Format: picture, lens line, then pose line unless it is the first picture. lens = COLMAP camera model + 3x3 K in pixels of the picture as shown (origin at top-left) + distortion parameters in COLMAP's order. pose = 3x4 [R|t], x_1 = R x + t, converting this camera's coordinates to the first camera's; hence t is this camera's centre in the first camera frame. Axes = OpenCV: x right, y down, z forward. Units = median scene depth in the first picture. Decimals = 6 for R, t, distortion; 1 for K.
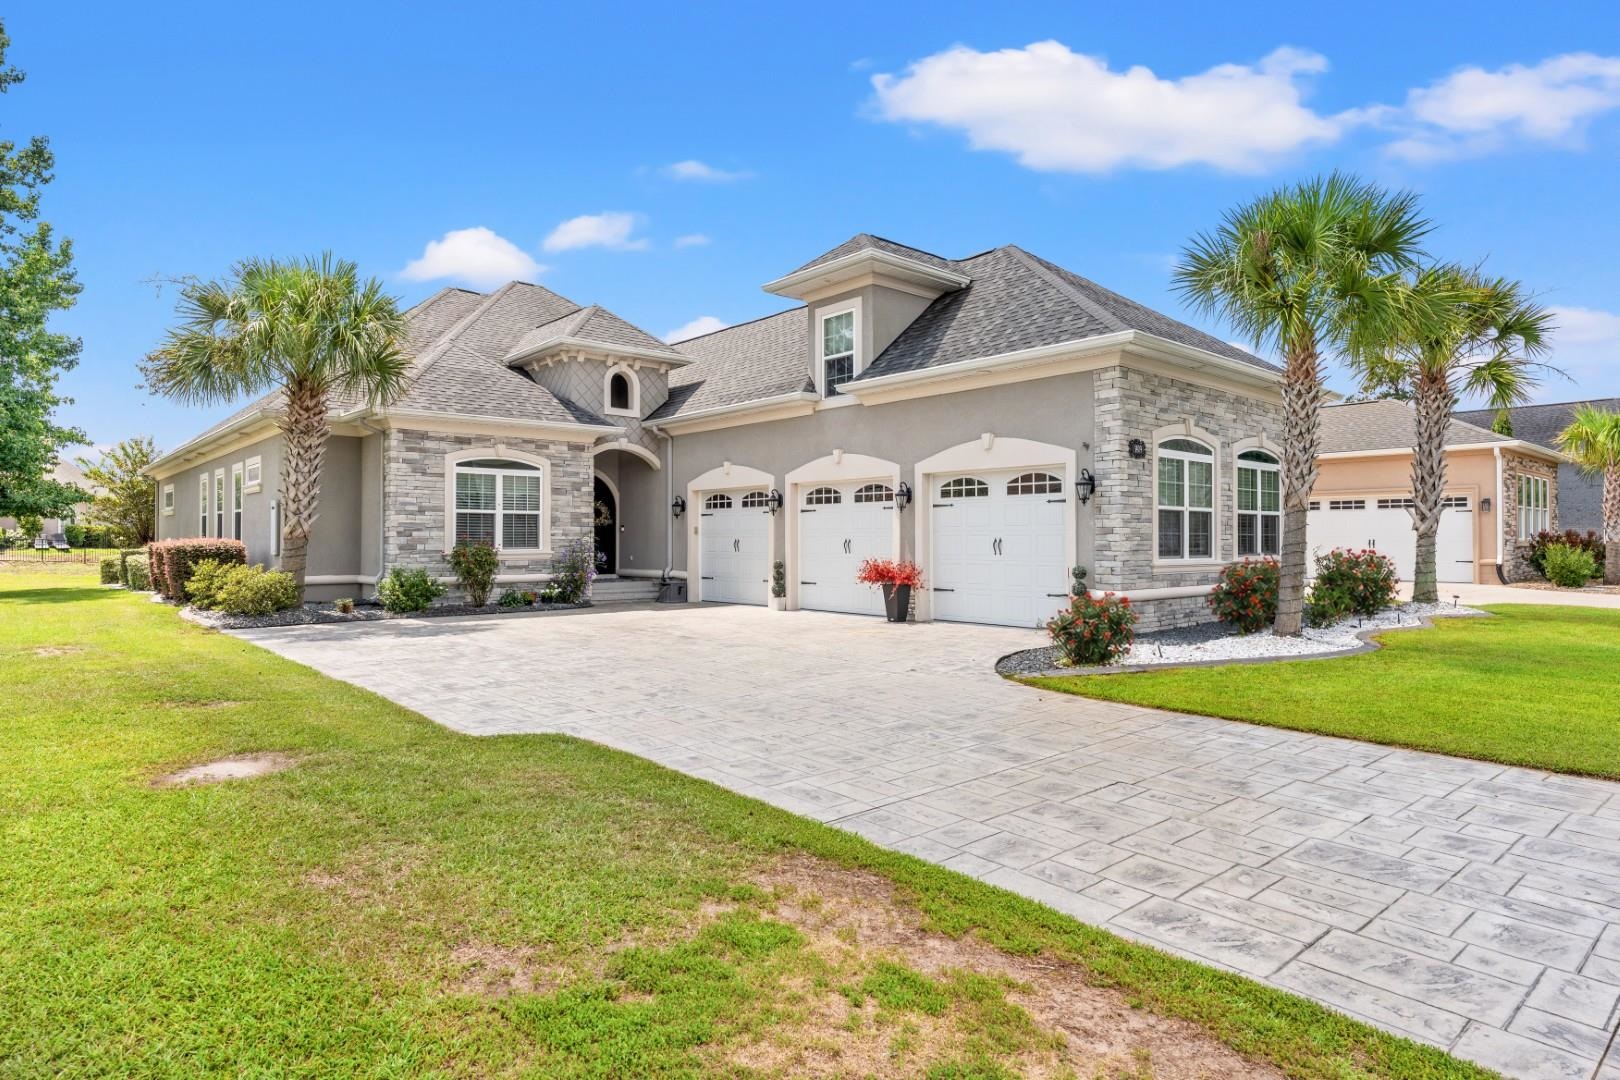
lens RADIAL K [[904.1, 0, 811.4], [0, 904.1, 538.0], [0, 0, 1]] dist [-0.000638, -0.000247]
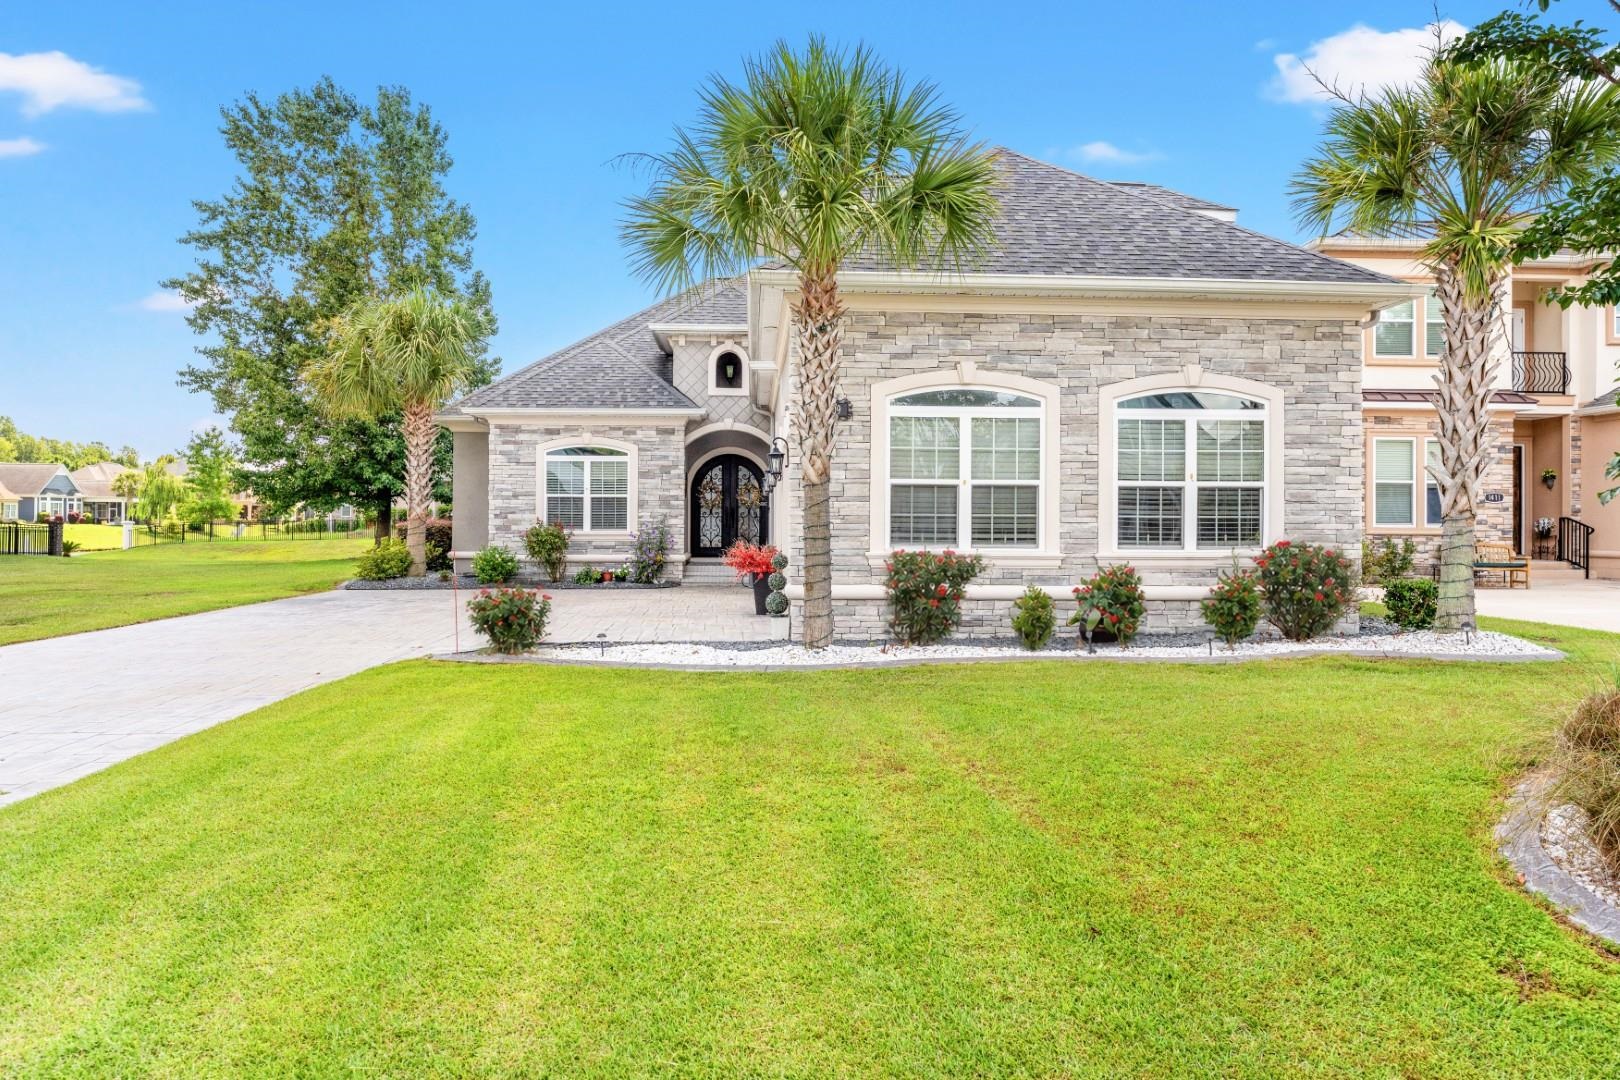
lens RADIAL K [[1061.7, 0, 810.7], [0, 1061.7, 536.7], [0, 0, 1]] dist [-0.001371, -0.000024]
pose [[0.788331, 0.010583, -0.615160, 0.640668], [-0.001767, 0.999887, 0.014937, 0.000680], [0.615249, -0.010689, 0.788261, 0.164383]]
